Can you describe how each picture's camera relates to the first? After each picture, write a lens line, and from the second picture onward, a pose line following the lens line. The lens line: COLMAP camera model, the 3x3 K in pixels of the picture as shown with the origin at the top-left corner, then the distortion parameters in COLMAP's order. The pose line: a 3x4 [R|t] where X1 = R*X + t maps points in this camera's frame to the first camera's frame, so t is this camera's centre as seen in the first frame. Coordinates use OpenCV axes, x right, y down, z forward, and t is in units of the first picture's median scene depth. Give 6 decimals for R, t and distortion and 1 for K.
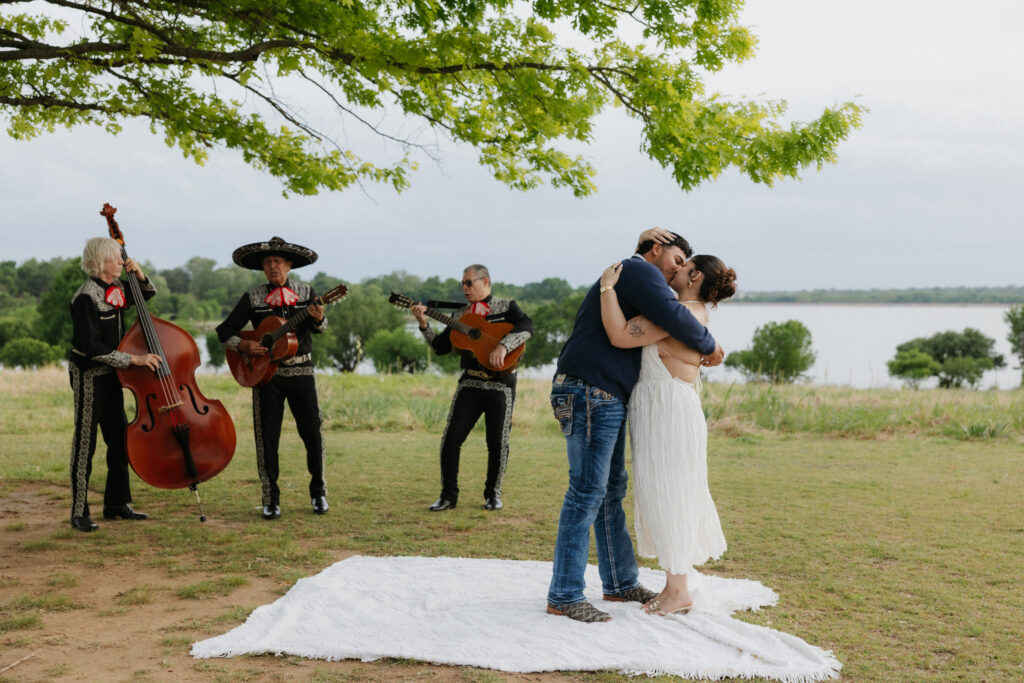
lens RADIAL K [[1379.9, 0, 553.2], [0, 1379.9, 327.2], [0, 0, 1]] dist [0.017076, -0.031240]
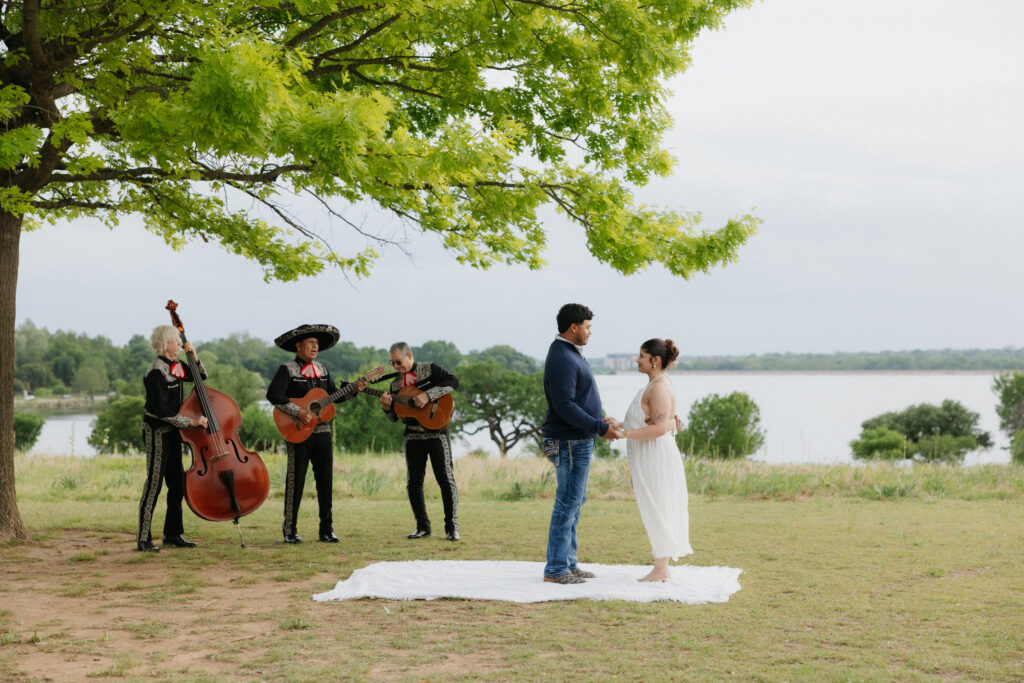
lens RADIAL K [[2366.5, 0, 512.0], [0, 2366.5, 341.5], [0, 0, 1]] dist [0.039028, 0.184267]
pose [[0.998019, -0.005803, 0.062650, -0.122814], [0.007675, 0.999530, -0.029673, 0.014645], [-0.062448, 0.030096, 0.997594, -1.025361]]
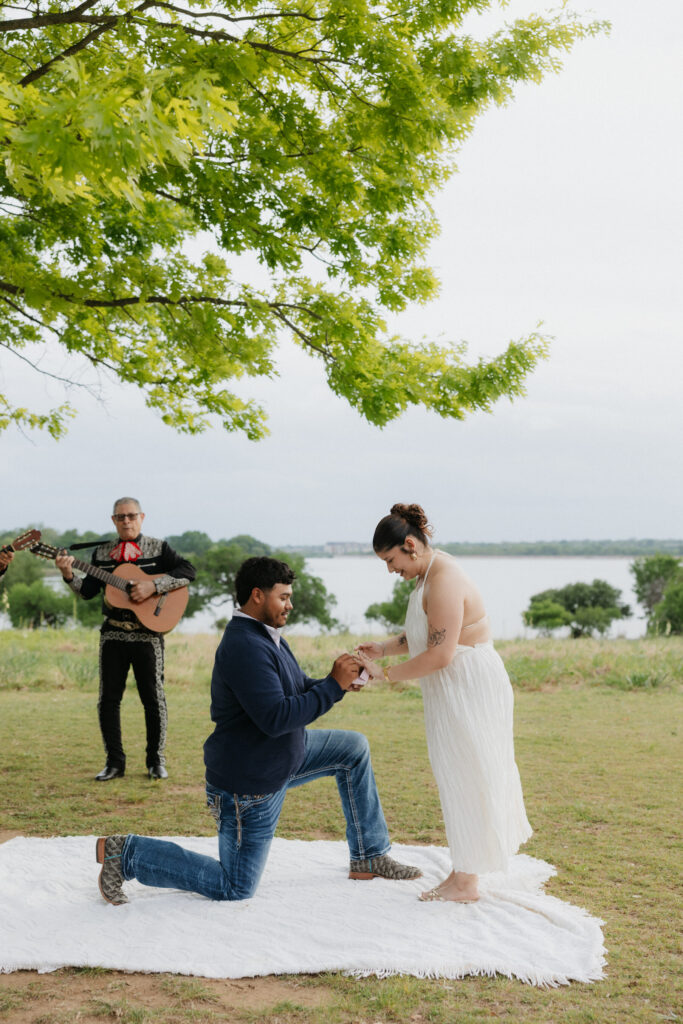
lens RADIAL K [[1323.0, 0, 368.3], [0, 1323.0, 500.7], [0, 0, 1]] dist [-0.004110, 0.027039]
pose [[0.989830, 0.004250, 0.142192, -0.032214], [0.004336, 0.998188, -0.060019, 0.001547], [-0.142190, 0.060025, 0.988018, 0.089309]]
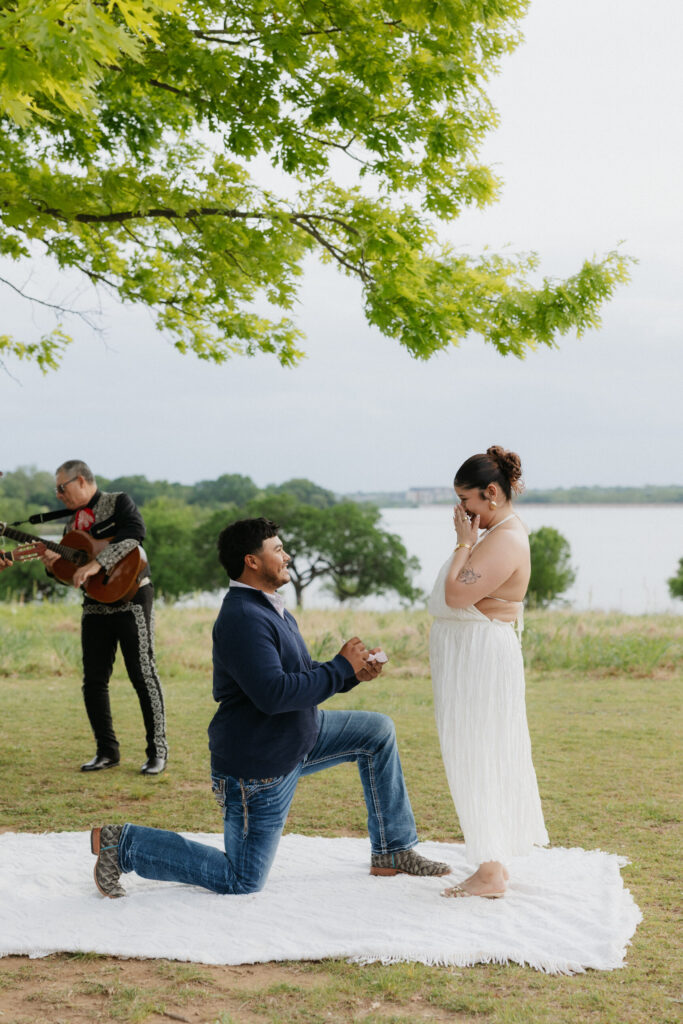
lens RADIAL K [[1854.5, 0, 383.0], [0, 1854.5, 492.6], [0, 0, 1]] dist [0.007296, 0.001682]
pose [[0.996340, -0.007844, 0.085119, -0.013320], [0.009888, 0.999672, -0.023615, -0.001680], [-0.084906, 0.024370, 0.996091, -0.063060]]
